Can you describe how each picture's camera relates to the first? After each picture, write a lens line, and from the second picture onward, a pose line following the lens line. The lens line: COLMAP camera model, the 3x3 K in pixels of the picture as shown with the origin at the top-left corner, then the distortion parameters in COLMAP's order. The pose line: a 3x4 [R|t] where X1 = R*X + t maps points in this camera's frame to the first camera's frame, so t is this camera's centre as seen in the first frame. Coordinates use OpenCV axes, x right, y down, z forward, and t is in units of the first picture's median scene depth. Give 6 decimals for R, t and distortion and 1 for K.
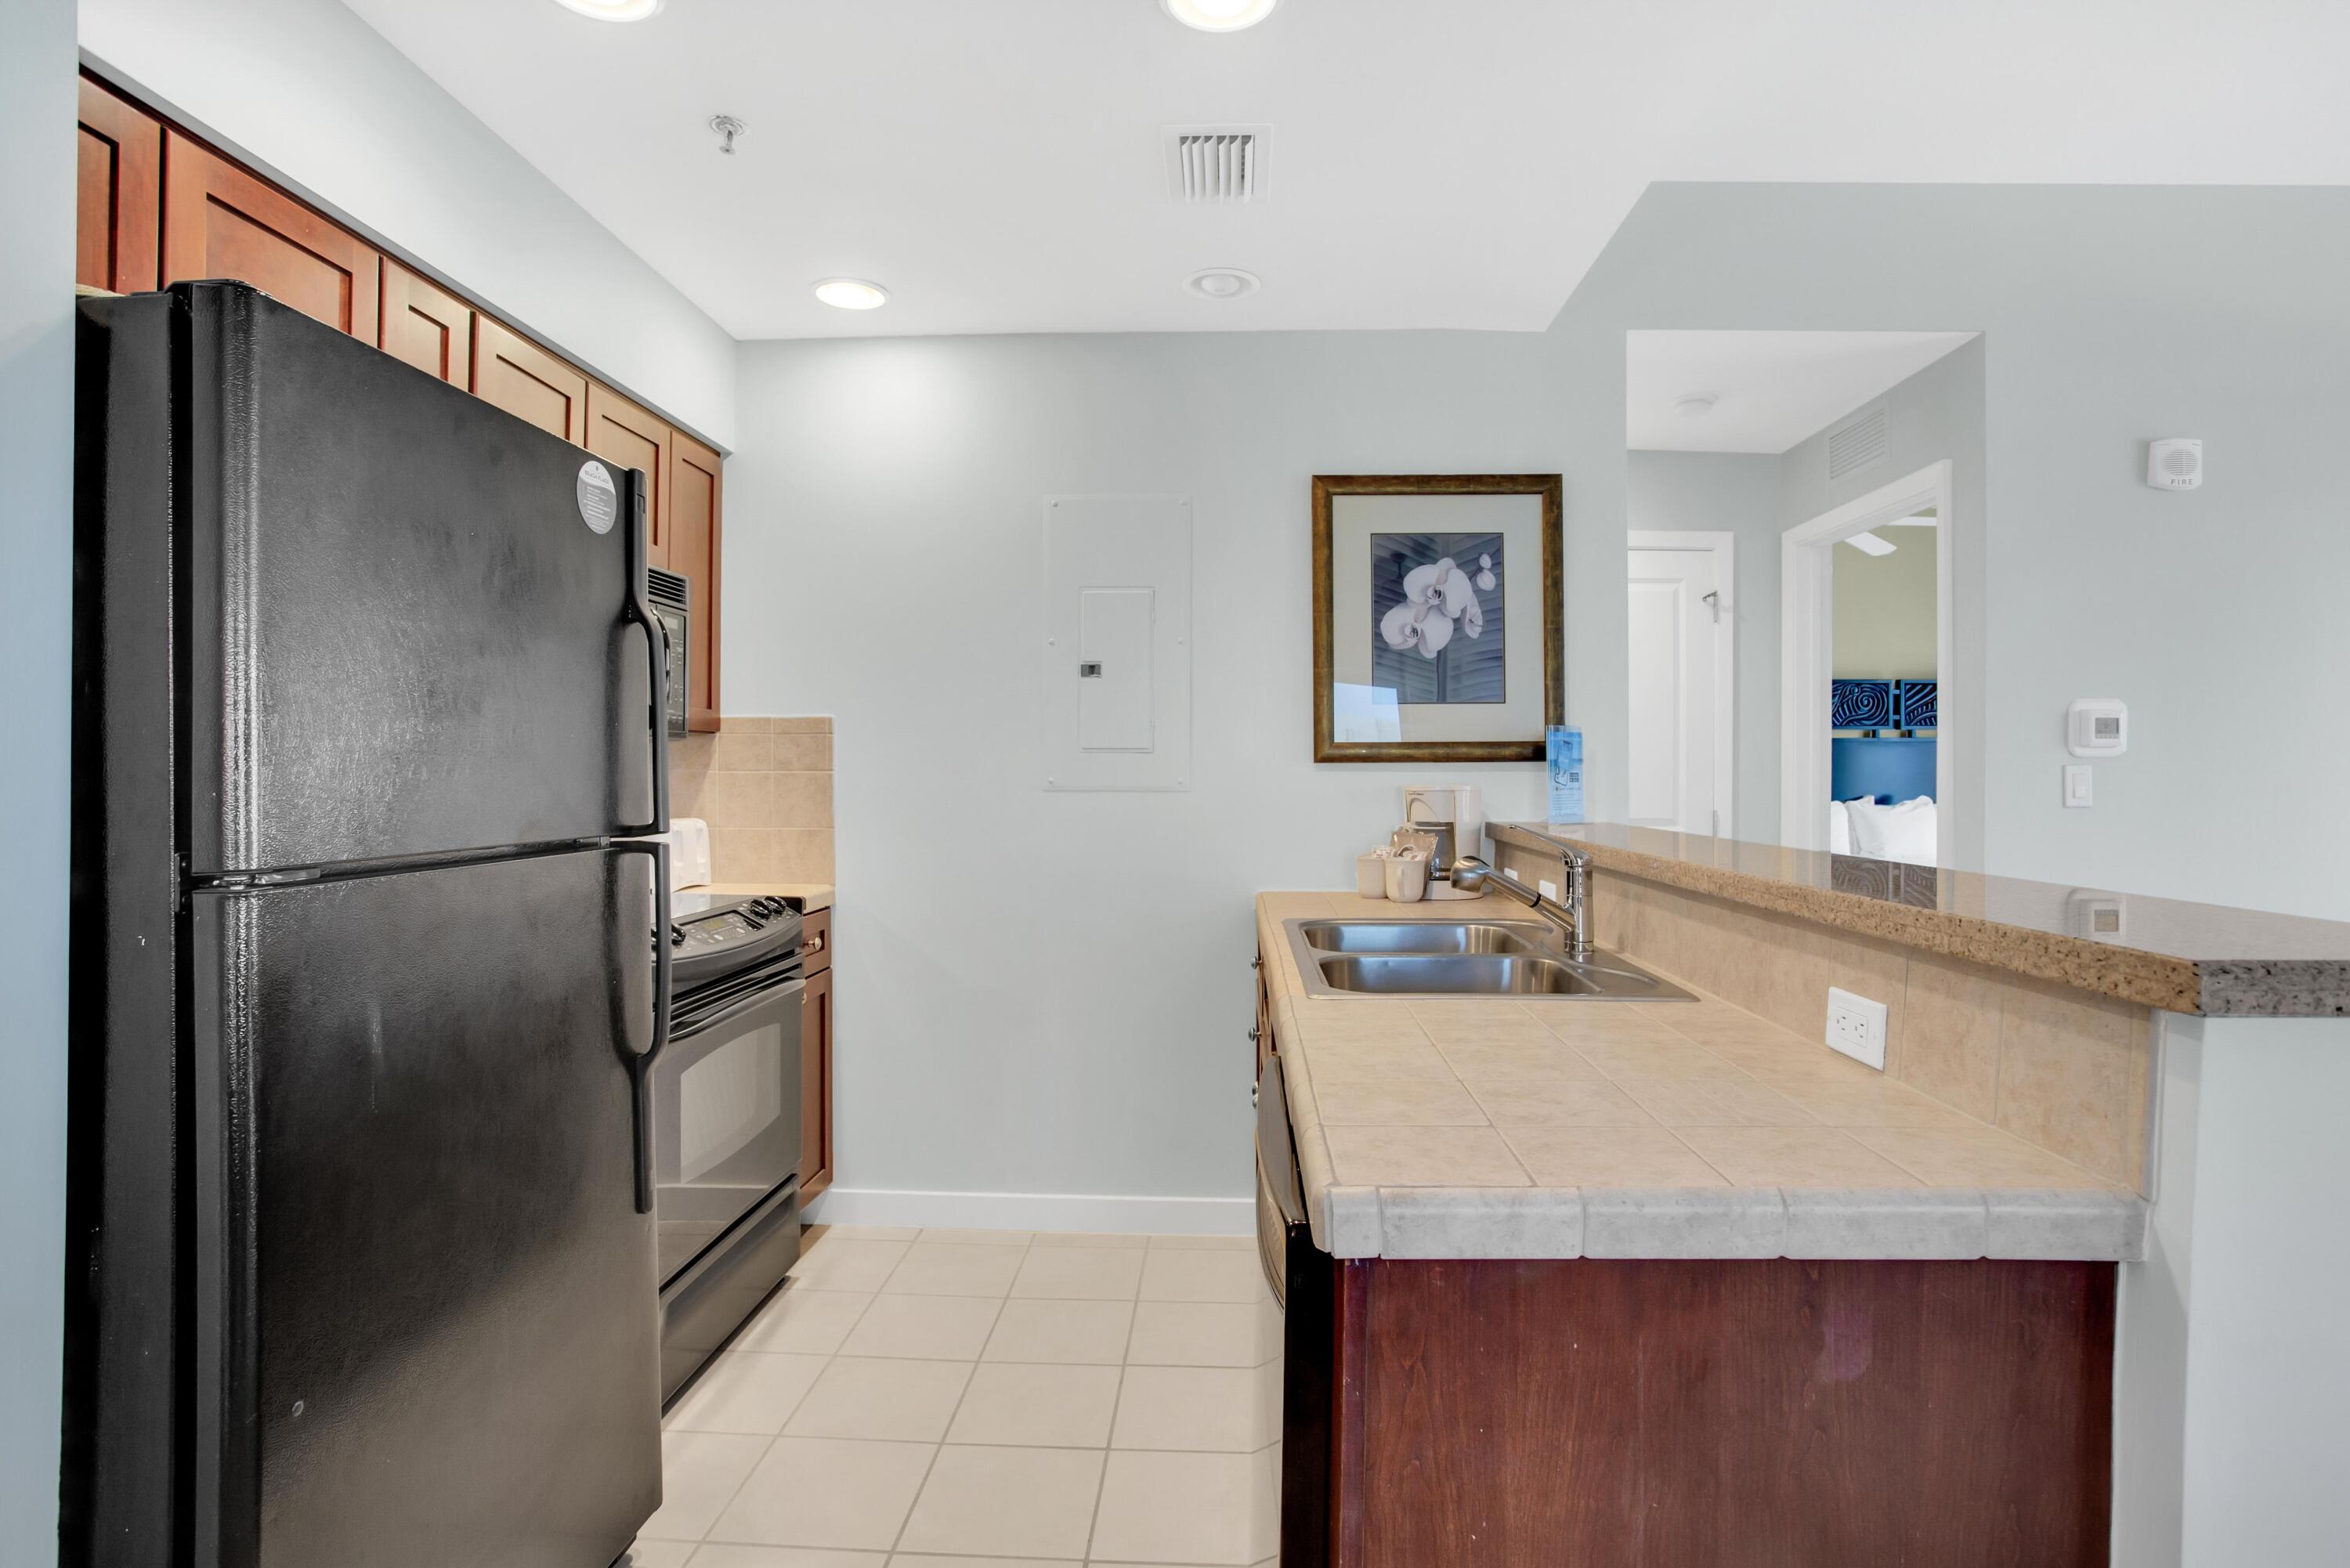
lens RADIAL K [[1186.8, 0, 1179.1], [0, 1186.8, 782.8], [0, 0, 1]] dist [-0.042718, 0.008907]
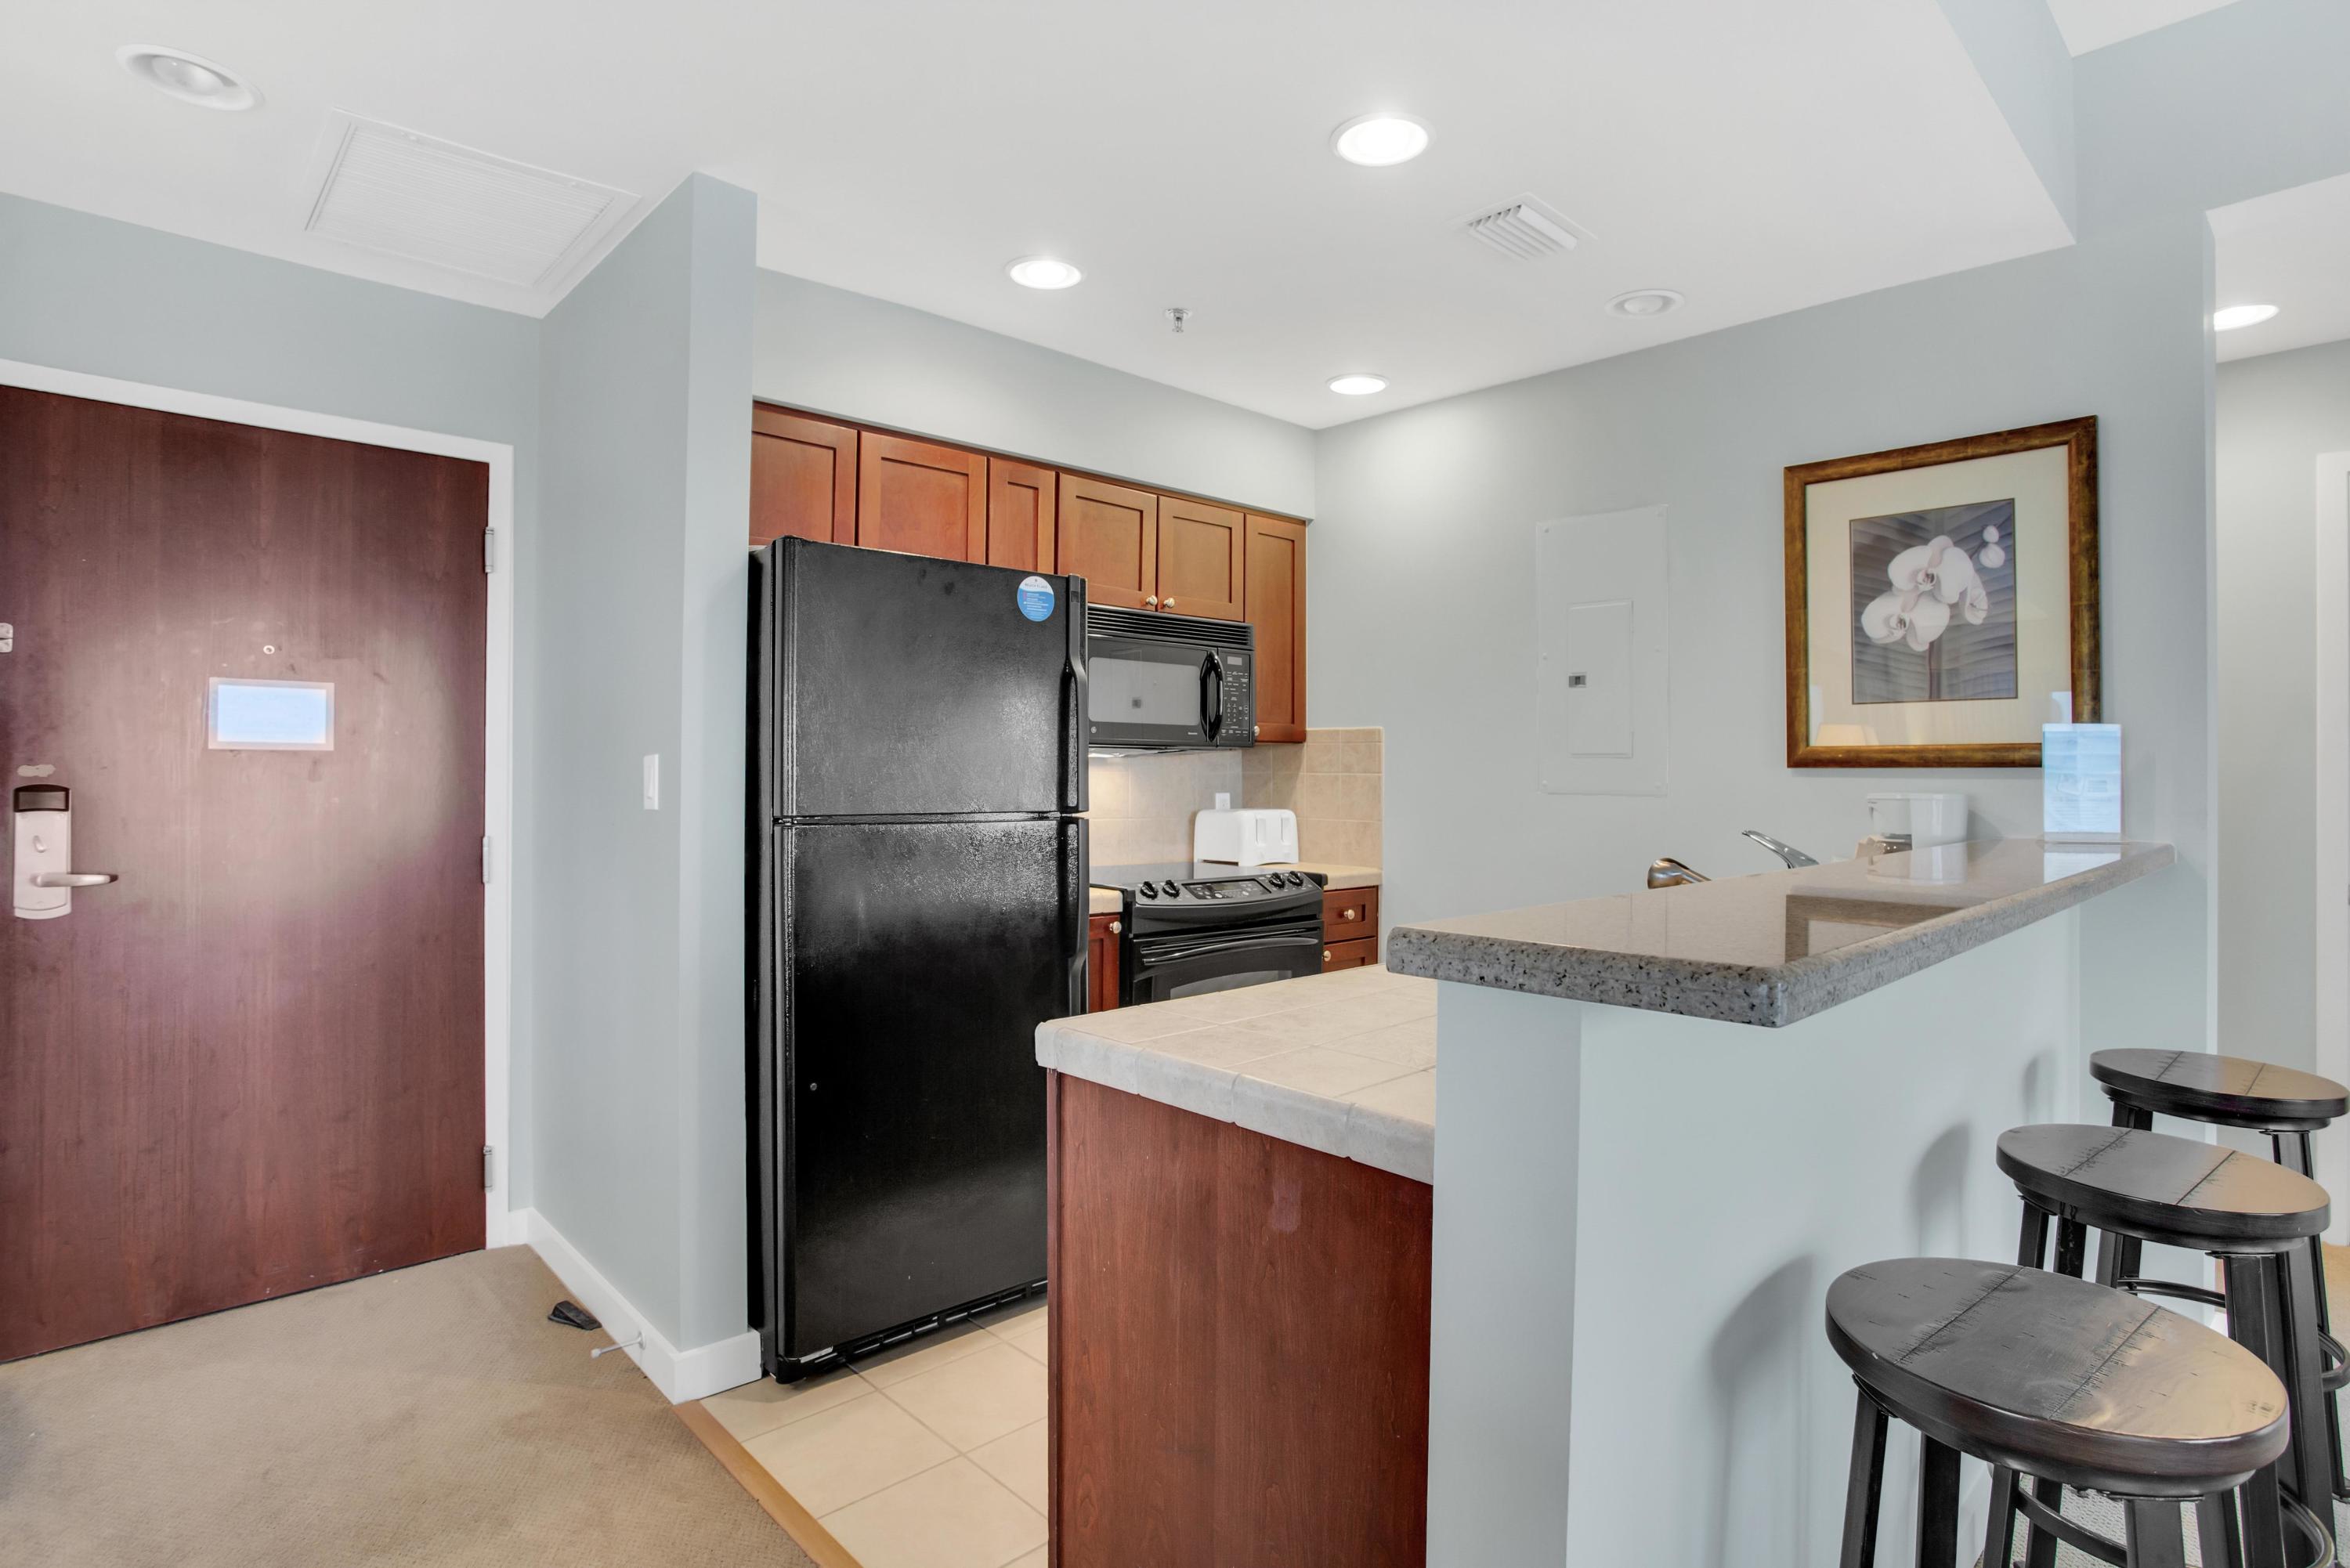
lens RADIAL K [[1186.8, 0, 1177.7], [0, 1186.8, 780.8], [0, 0, 1]] dist [-0.042718, 0.008907]
pose [[0.721051, 0.010609, -0.692801, 0.419273], [-0.015329, 0.999882, -0.000642, 0.001310], [0.692712, 0.011082, 0.721129, -0.017003]]
